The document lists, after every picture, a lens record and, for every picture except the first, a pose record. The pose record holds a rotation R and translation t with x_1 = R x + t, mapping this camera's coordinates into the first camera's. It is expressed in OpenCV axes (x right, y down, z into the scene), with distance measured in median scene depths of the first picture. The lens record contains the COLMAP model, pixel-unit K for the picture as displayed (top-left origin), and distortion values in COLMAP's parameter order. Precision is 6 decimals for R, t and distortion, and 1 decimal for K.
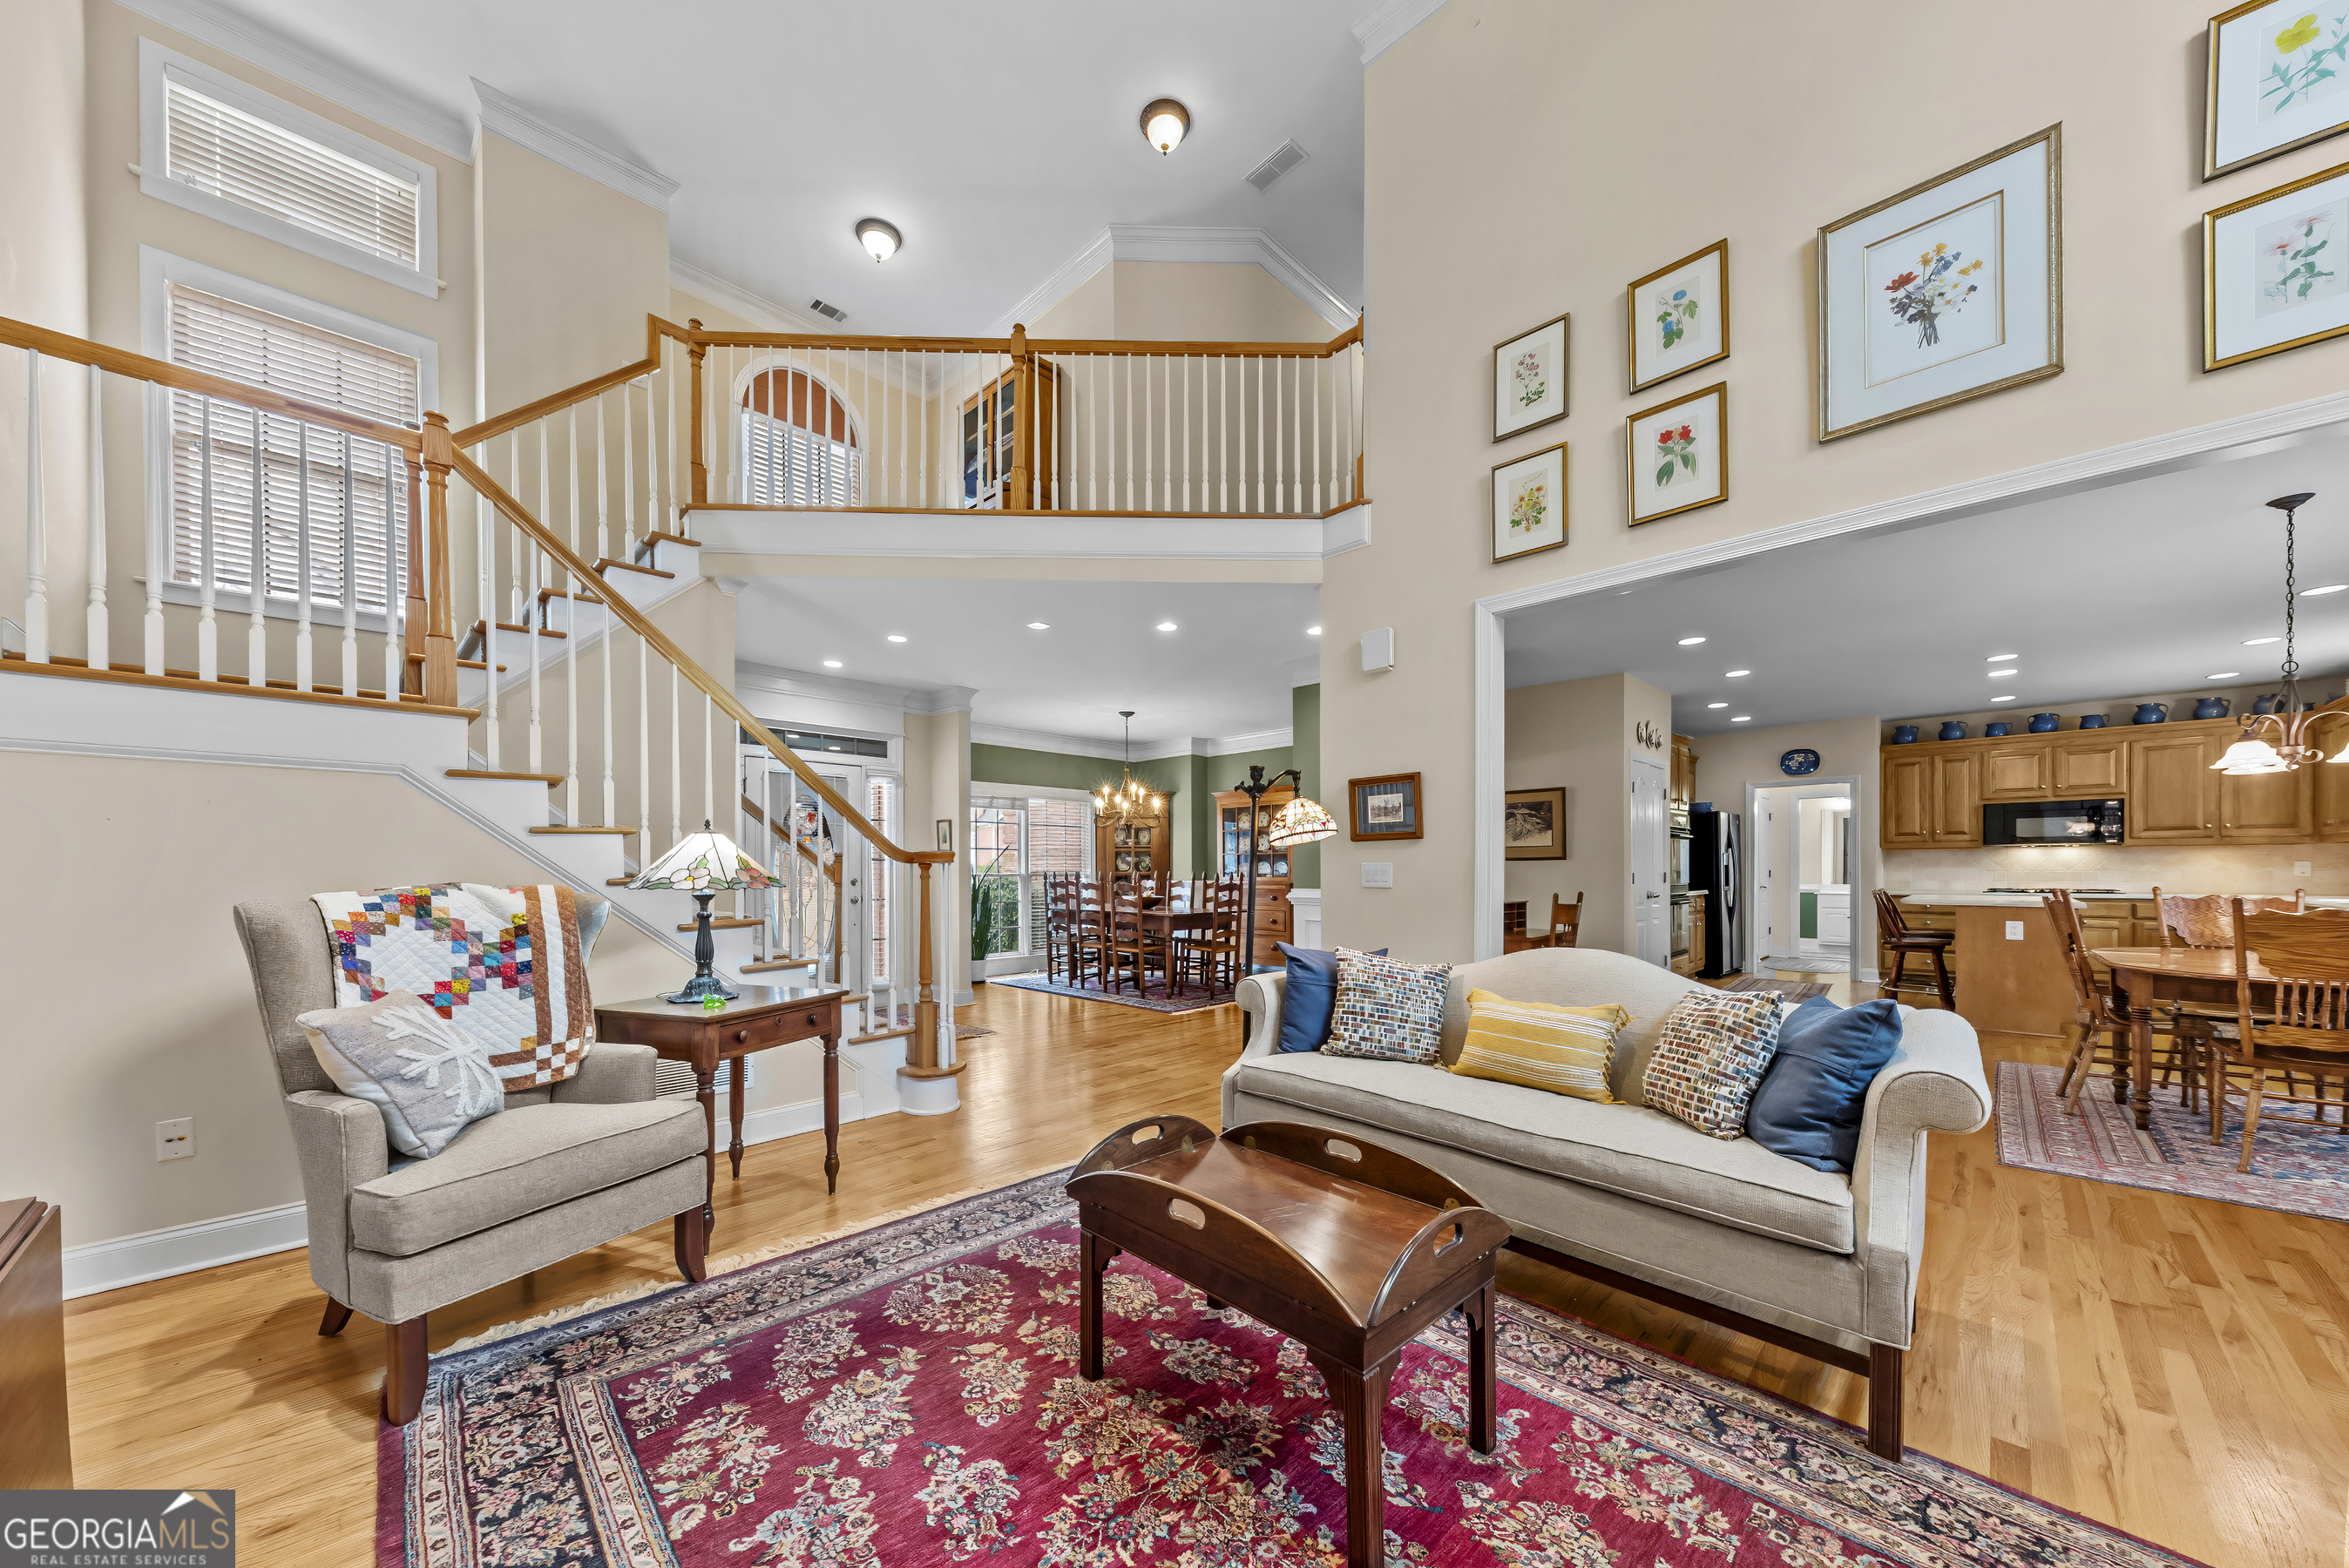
lens RADIAL K [[823.5, 0, 1177.1], [0, 823.5, 869.7], [0, 0, 1]] dist [0.015015, -0.004950]
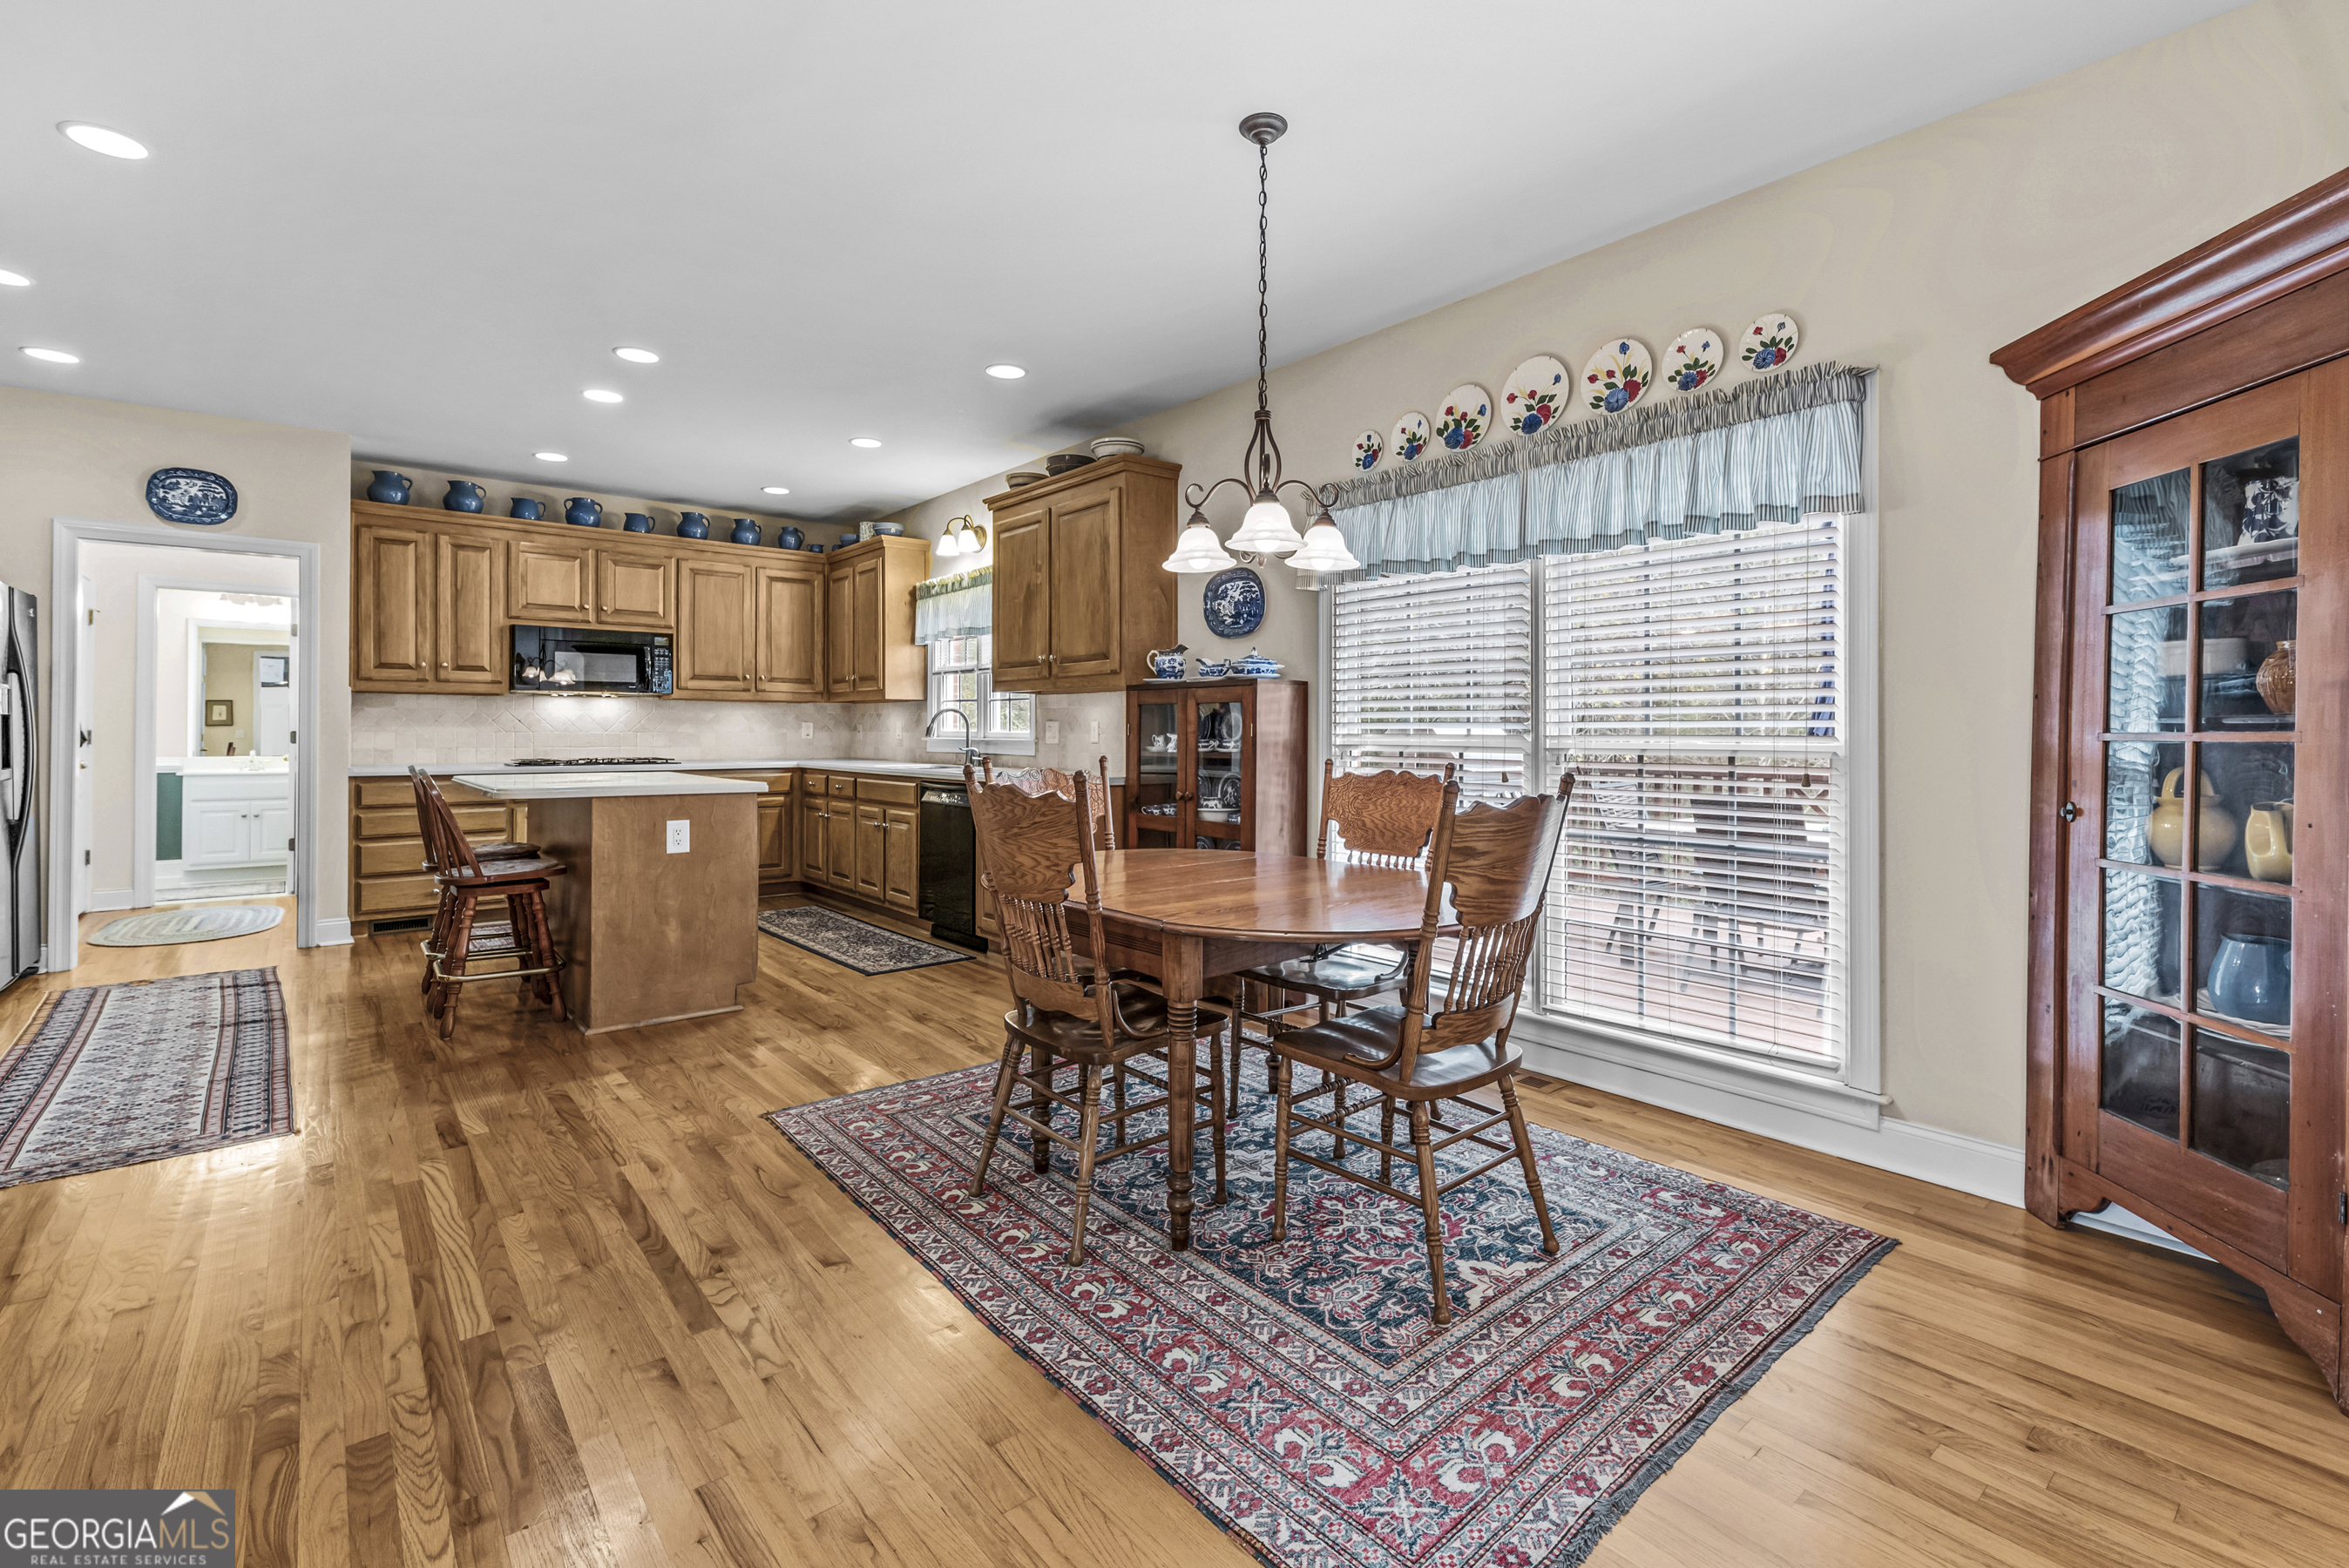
lens RADIAL K [[1043.1, 0, 1174.8], [0, 1043.1, 730.2], [0, 0, 1]] dist [0.011429, -0.000735]
pose [[0.105114, 0.003942, 0.994452, 0.272232], [-0.002297, 0.999990, -0.003722, 0.002396], [-0.994458, -0.001893, 0.105122, 0.476329]]
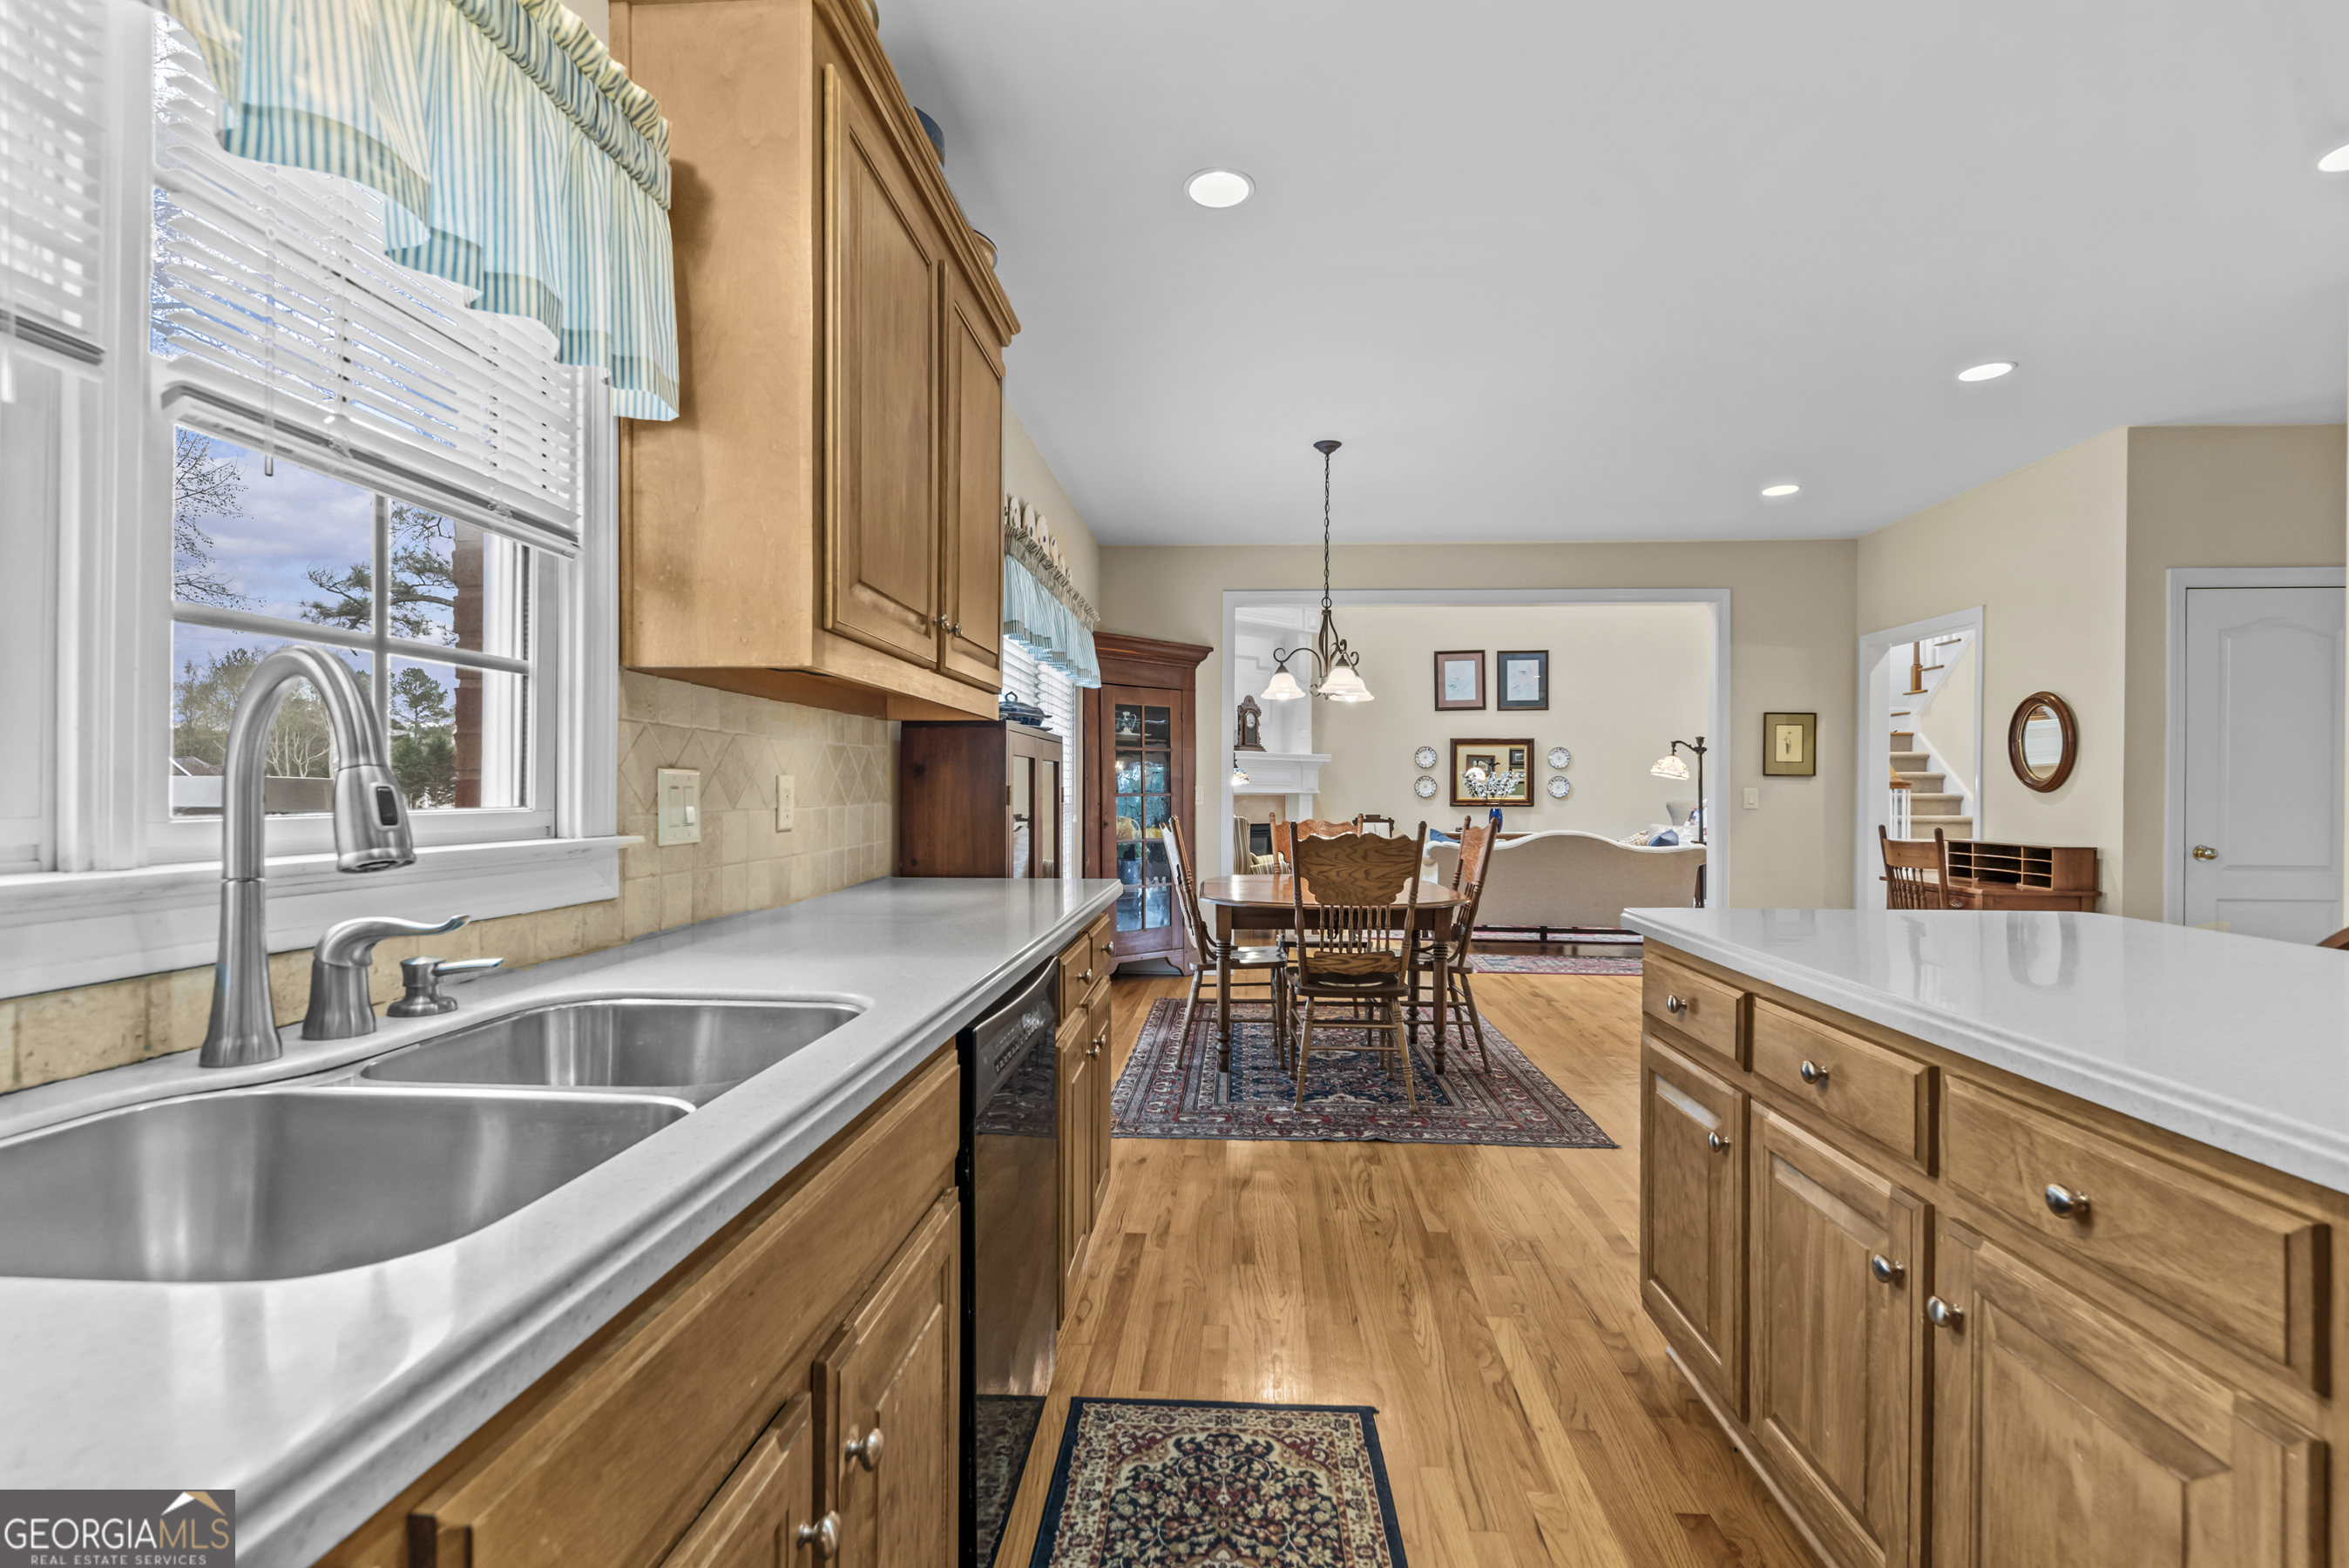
lens RADIAL K [[1051.9, 0, 1185.5], [0, 1051.9, 792.9], [0, 0, 1]] dist [0.017209, -0.009142]
pose [[-0.755932, 0.000313, -0.654651, 1.137997], [-0.004618, 0.999972, 0.005811, -0.004046], [0.654634, 0.007416, -0.755909, 0.918570]]
